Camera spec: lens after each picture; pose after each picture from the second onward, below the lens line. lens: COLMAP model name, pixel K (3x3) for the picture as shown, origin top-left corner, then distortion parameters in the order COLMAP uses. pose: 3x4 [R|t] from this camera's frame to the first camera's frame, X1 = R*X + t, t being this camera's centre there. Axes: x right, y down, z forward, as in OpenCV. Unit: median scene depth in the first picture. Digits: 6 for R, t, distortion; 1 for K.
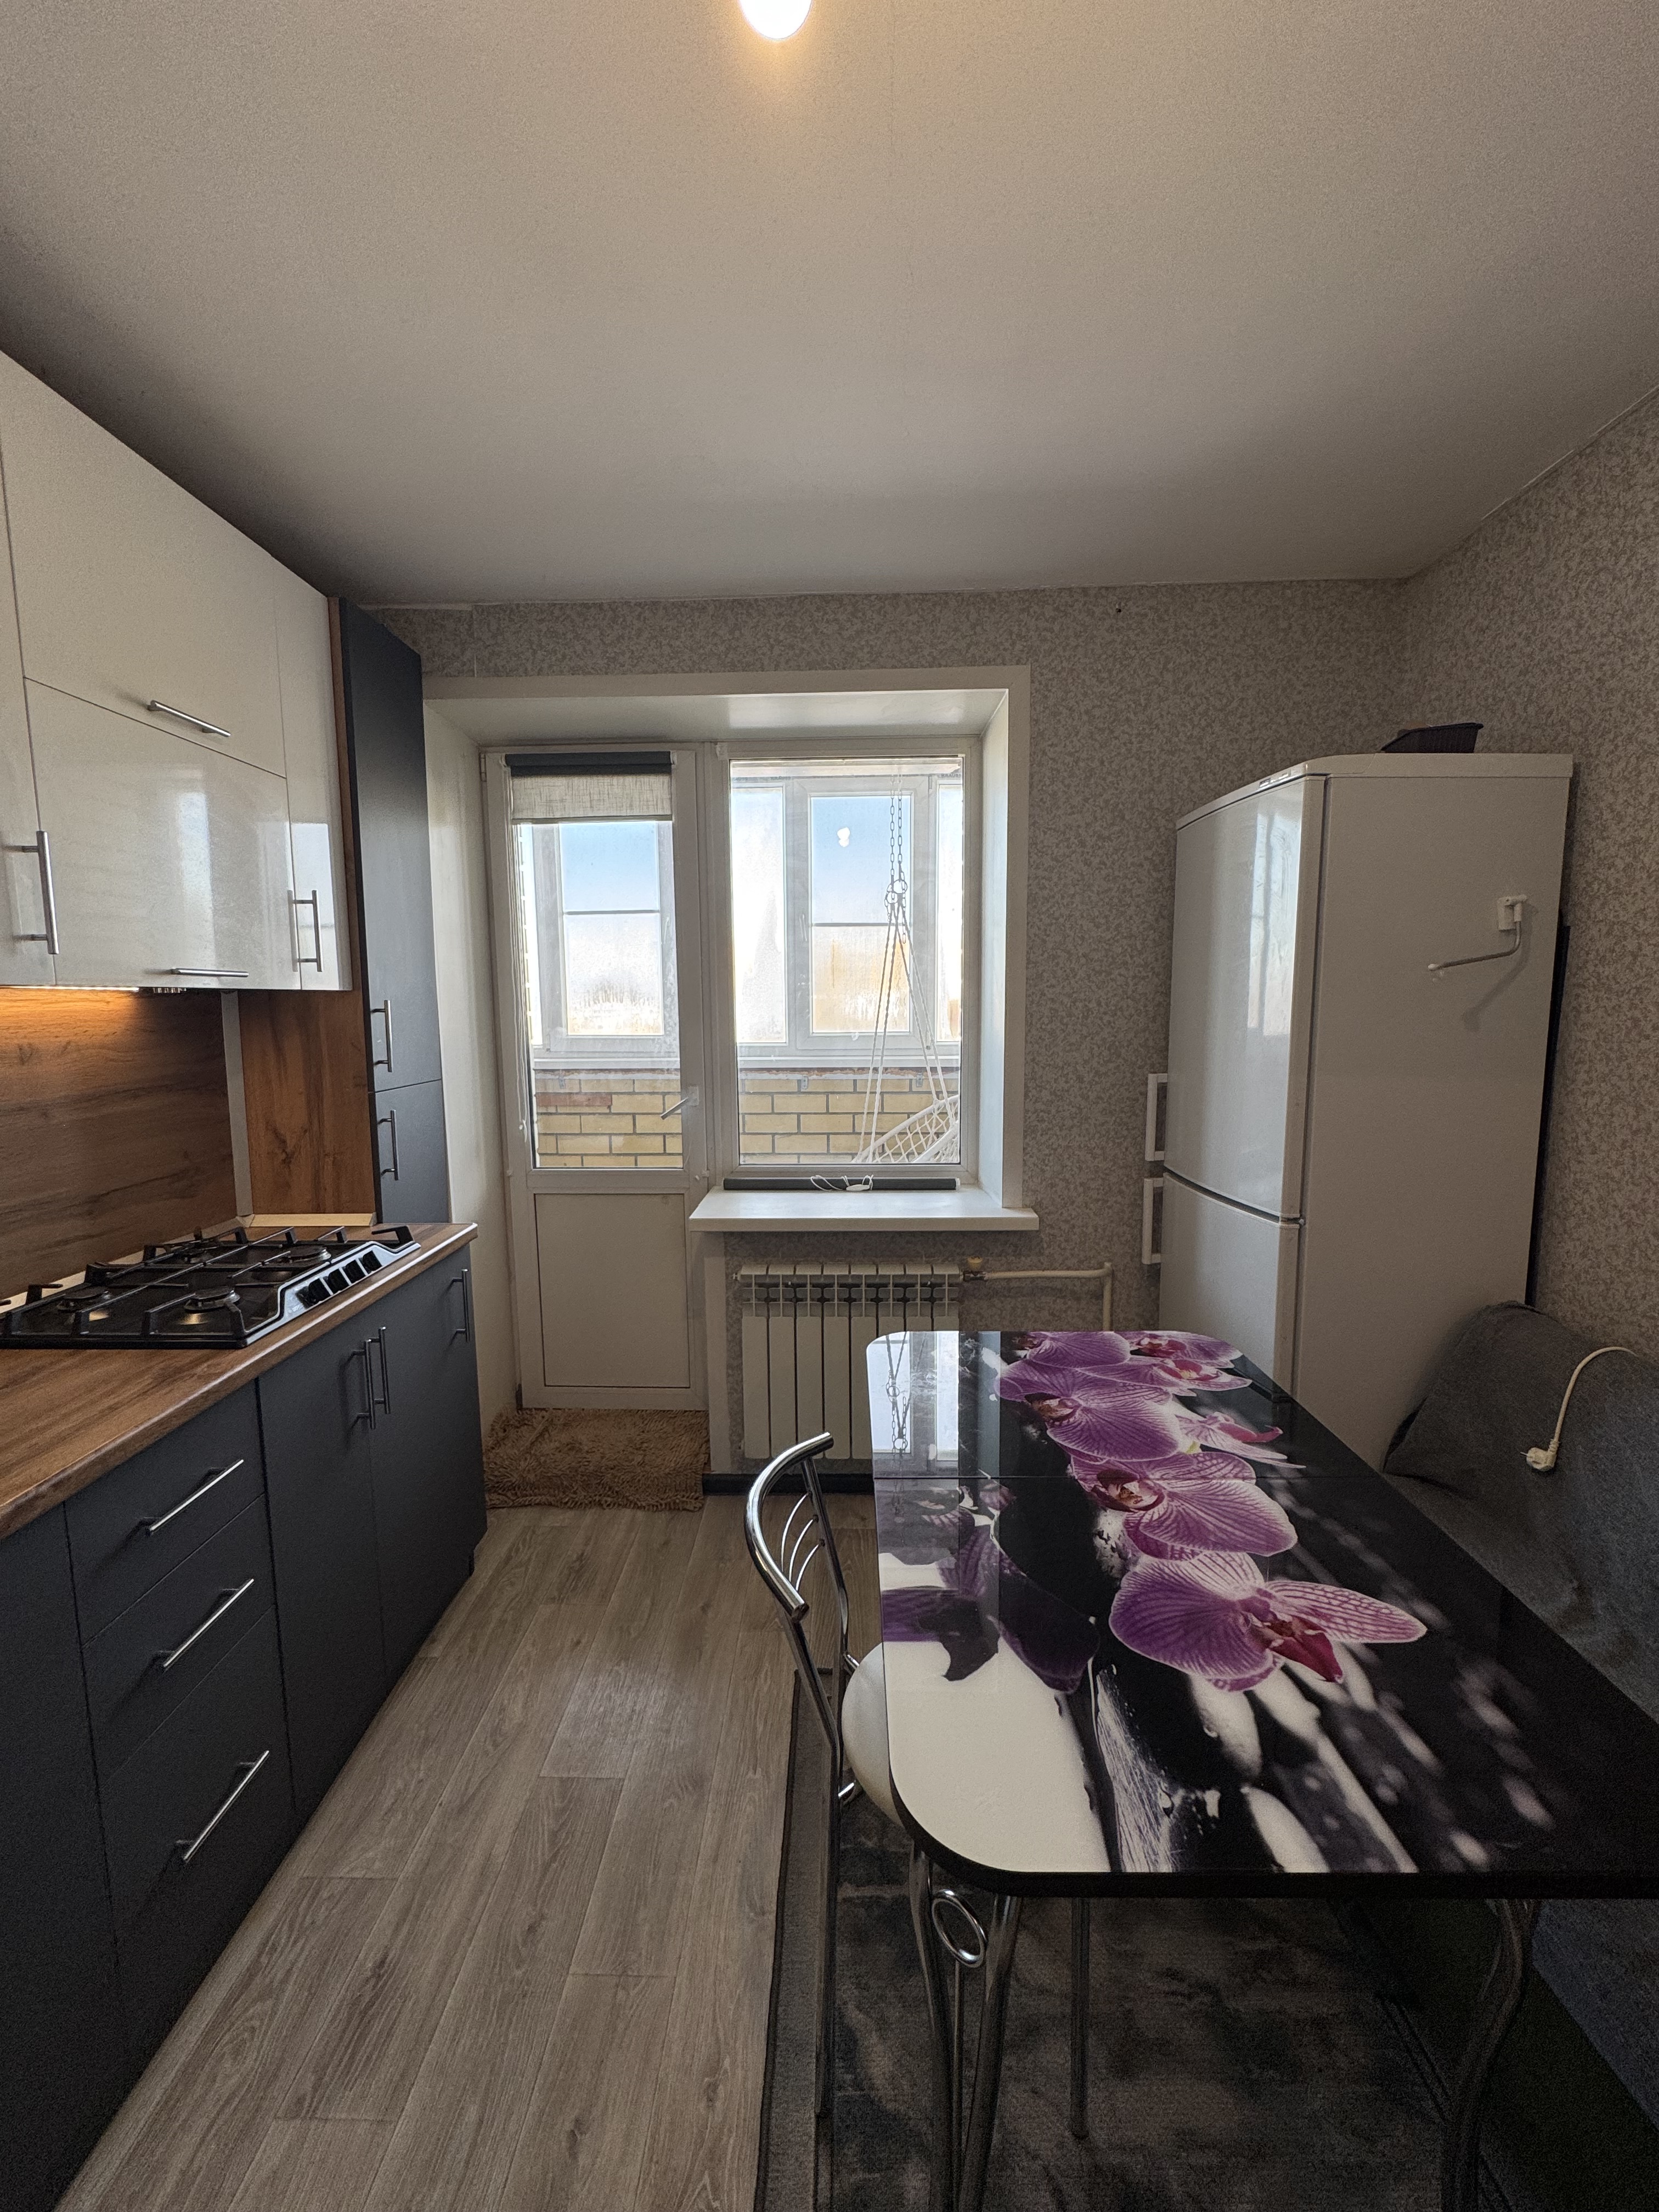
lens RADIAL K [[881.3, 0, 831.9], [0, 881.3, 1103.8], [0, 0, 1]] dist [-0.002434, 0.000479]
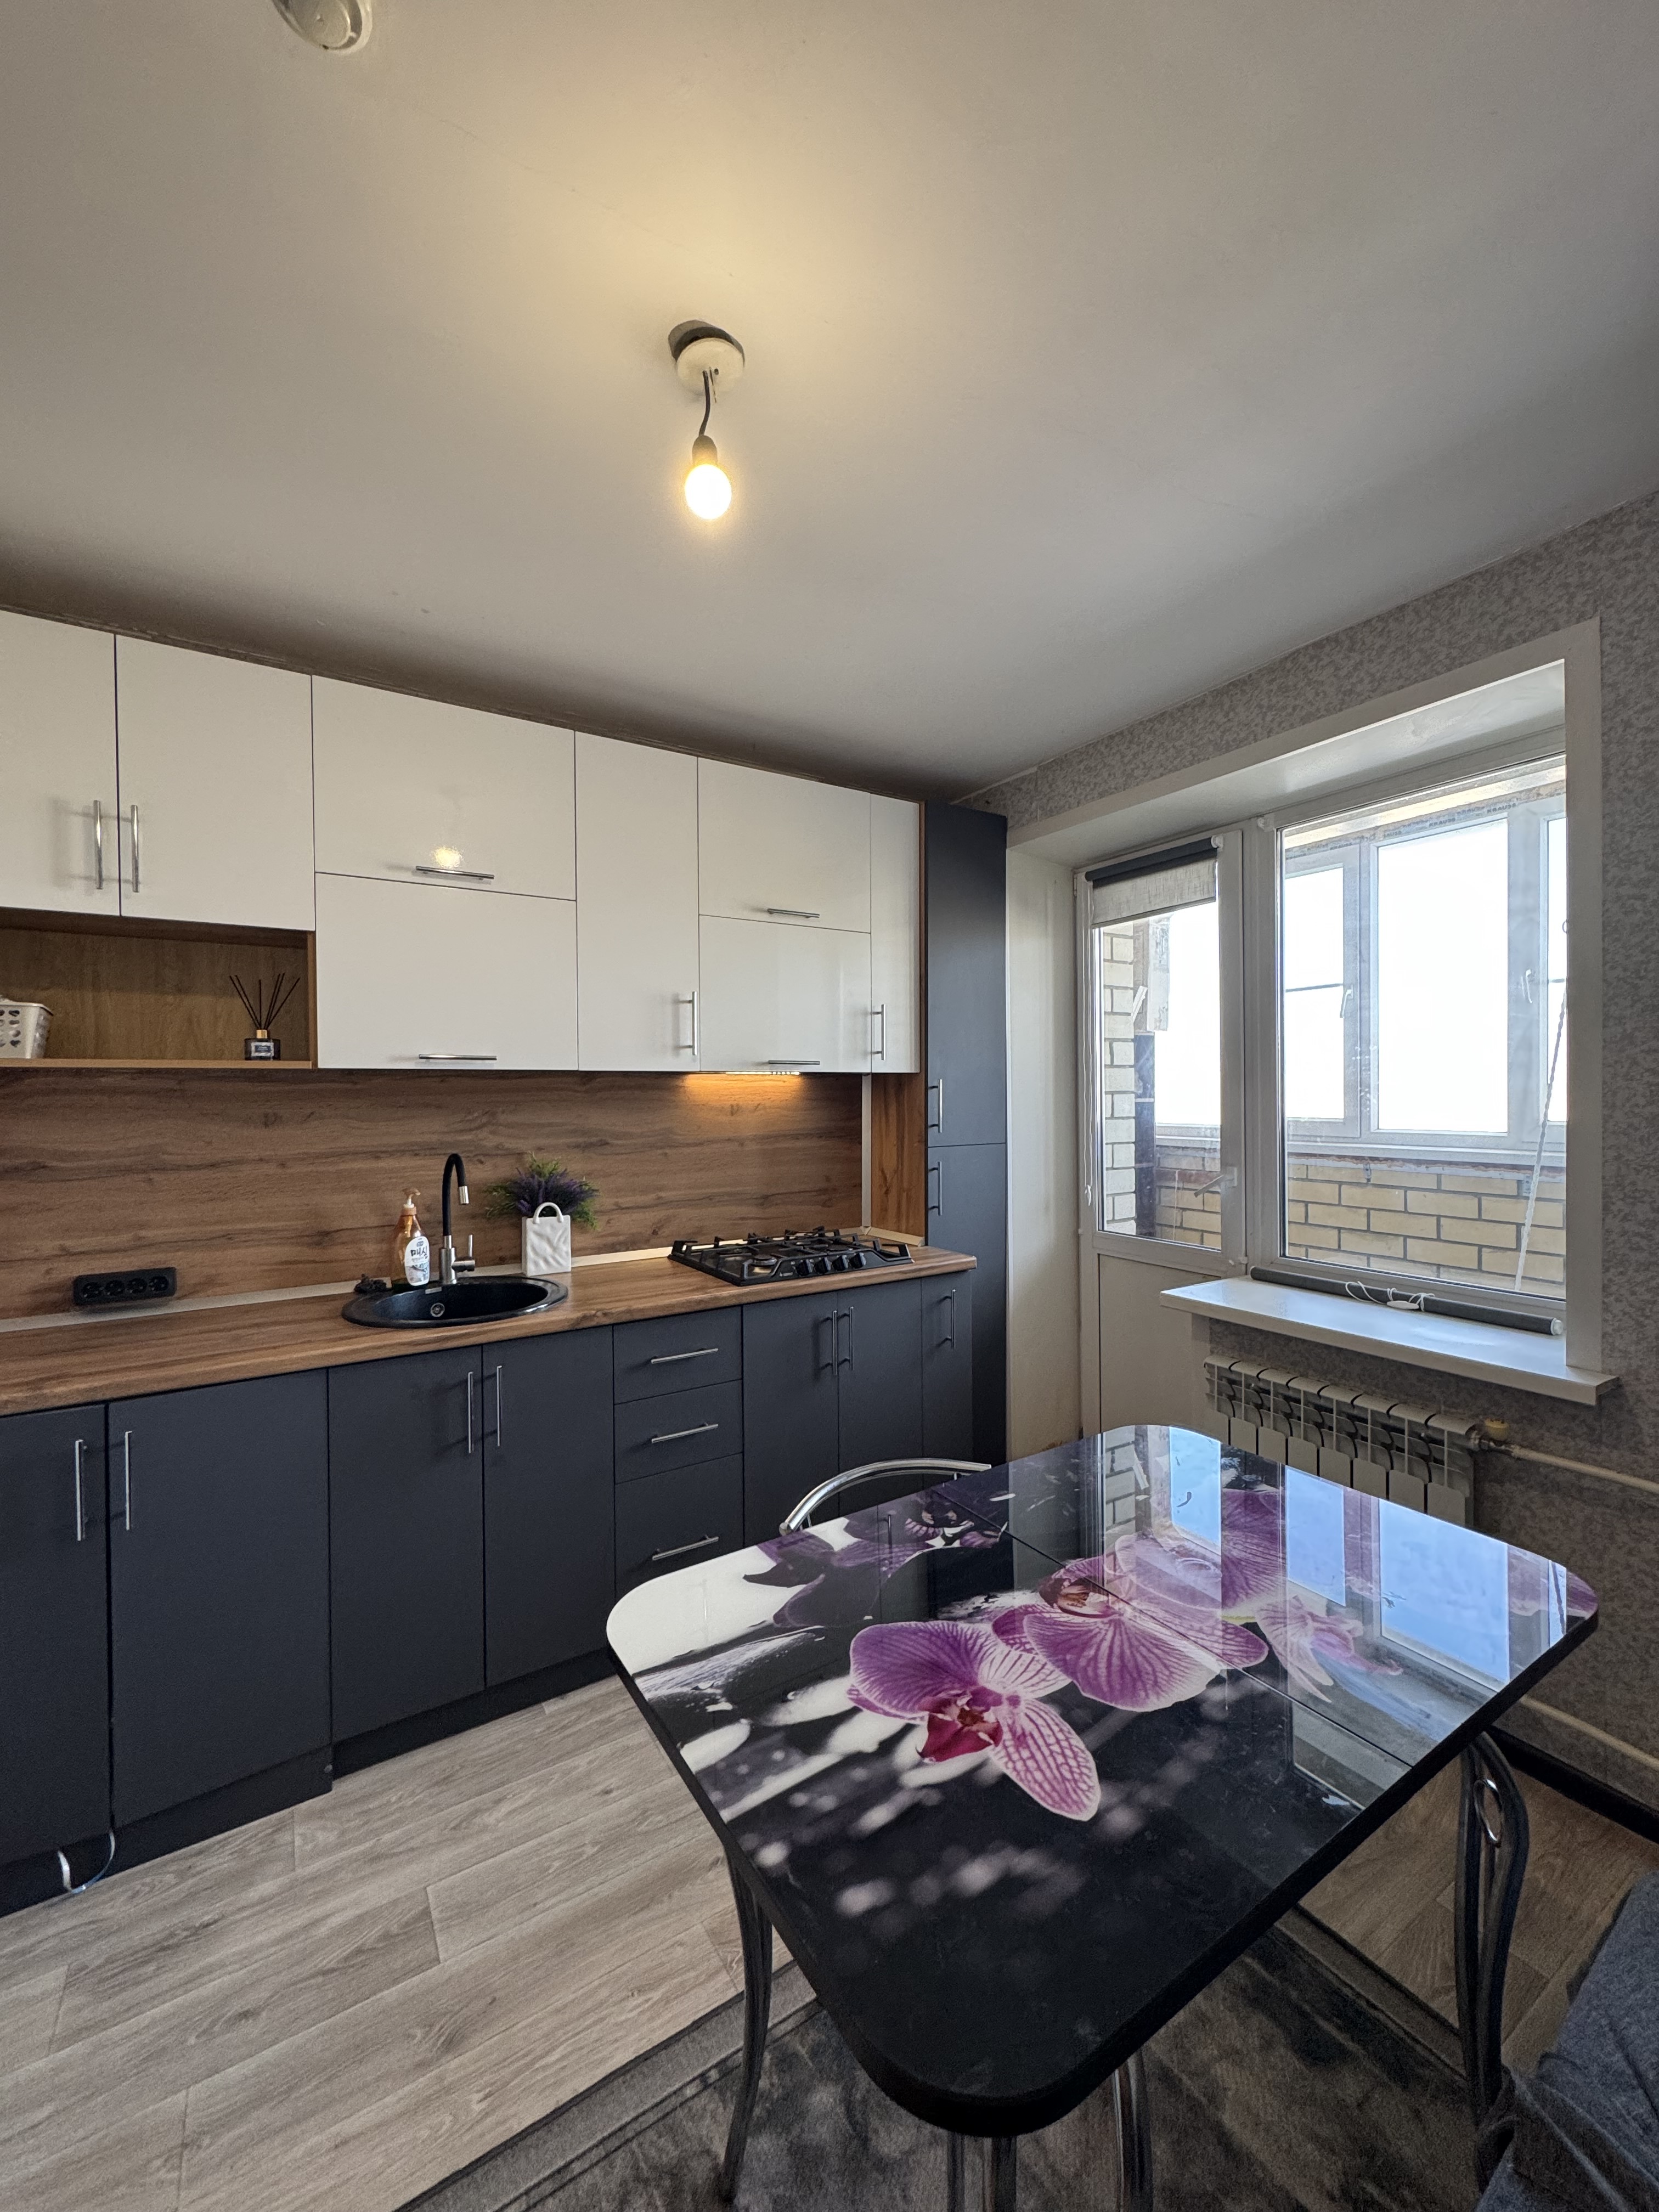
lens RADIAL K [[881.3, 0, 830.4], [0, 881.3, 1104.4], [0, 0, 1]] dist [-0.002434, 0.000479]
pose [[0.555214, 0.014345, -0.831584, 0.525193], [-0.094300, 0.994490, -0.045805, -0.002180], [0.826344, 0.103850, 0.553508, 0.122011]]
